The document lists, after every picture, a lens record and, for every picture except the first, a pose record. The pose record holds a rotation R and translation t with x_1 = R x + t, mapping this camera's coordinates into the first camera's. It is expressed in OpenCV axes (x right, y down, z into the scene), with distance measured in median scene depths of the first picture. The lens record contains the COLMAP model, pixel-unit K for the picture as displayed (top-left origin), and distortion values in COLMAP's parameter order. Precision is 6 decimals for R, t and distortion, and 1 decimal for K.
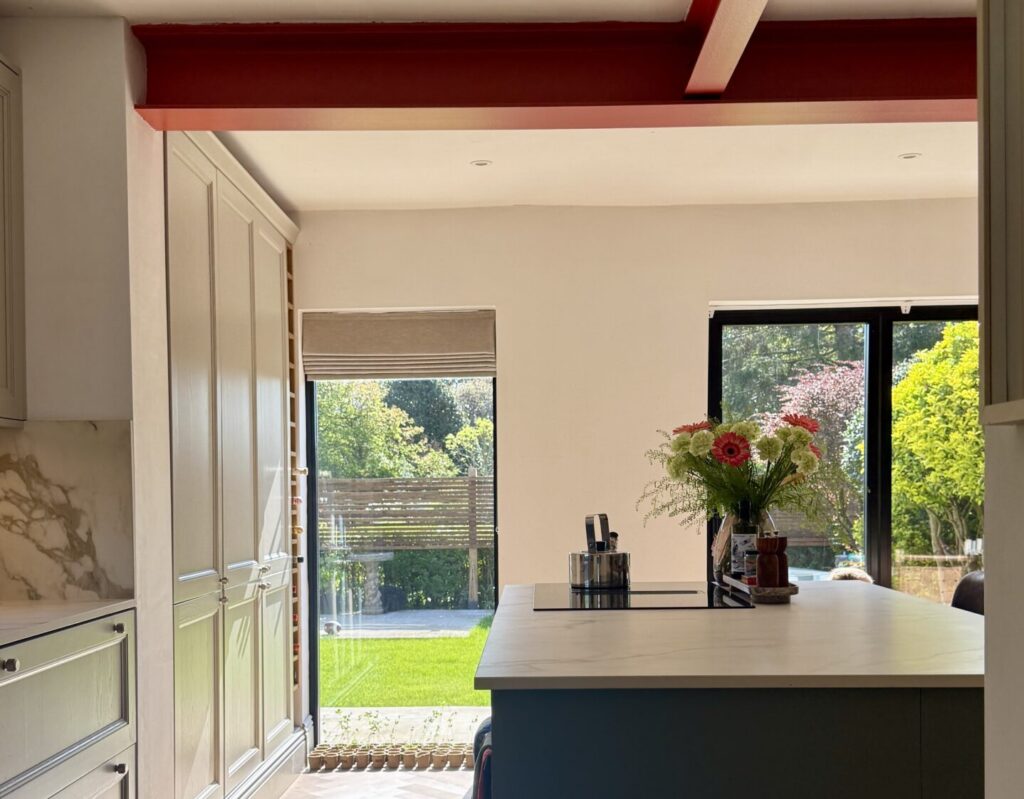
lens RADIAL K [[1313.0, 0, 528.7], [0, 1313.0, 537.7], [0, 0, 1]] dist [0.080600, 0.000000]
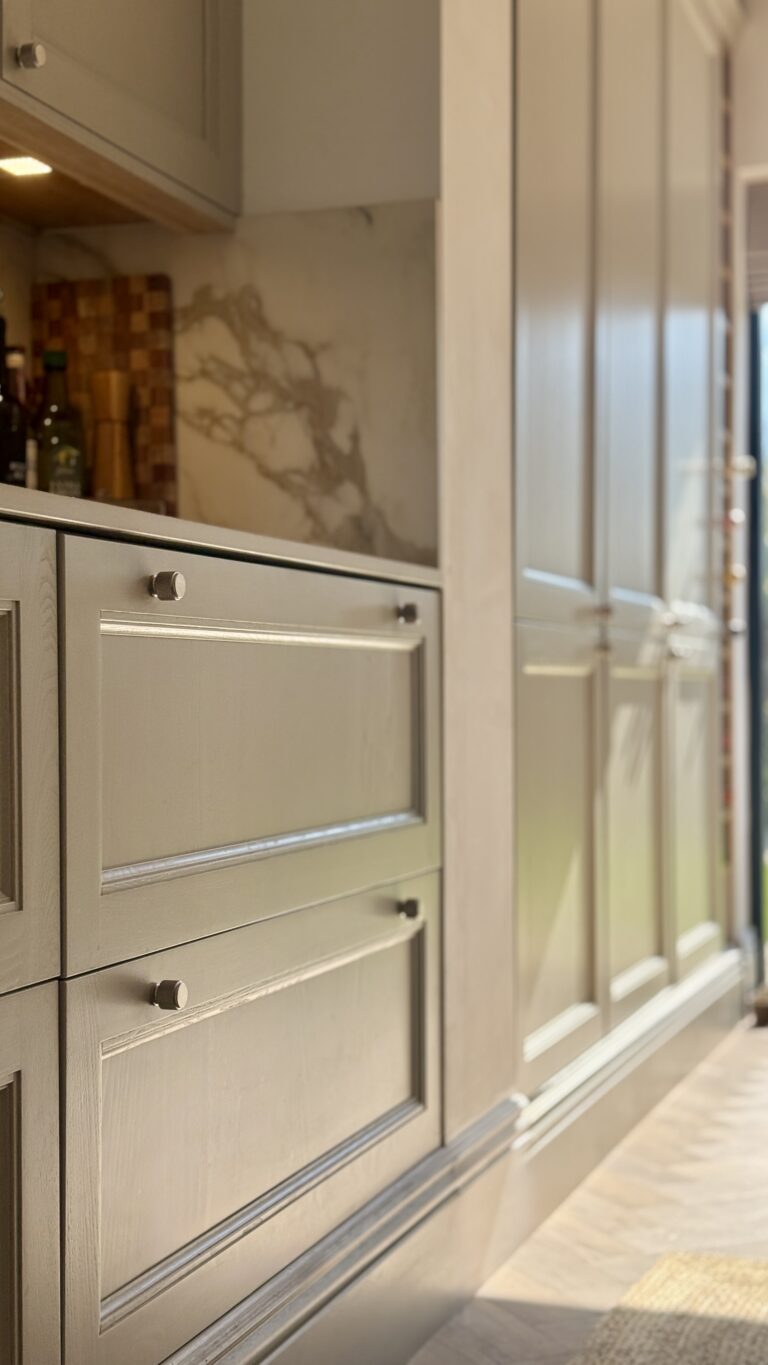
lens RADIAL K [[1928.3, 0, 387.9], [0, 1928.3, 684.1], [0, 0, 1]] dist [0.199737, 0.000000]
pose [[0.948415, 0.000704, -0.317031, -0.091604], [-0.013247, 0.999212, -0.037411, 0.115097], [0.316755, 0.039680, 0.947677, 0.324747]]
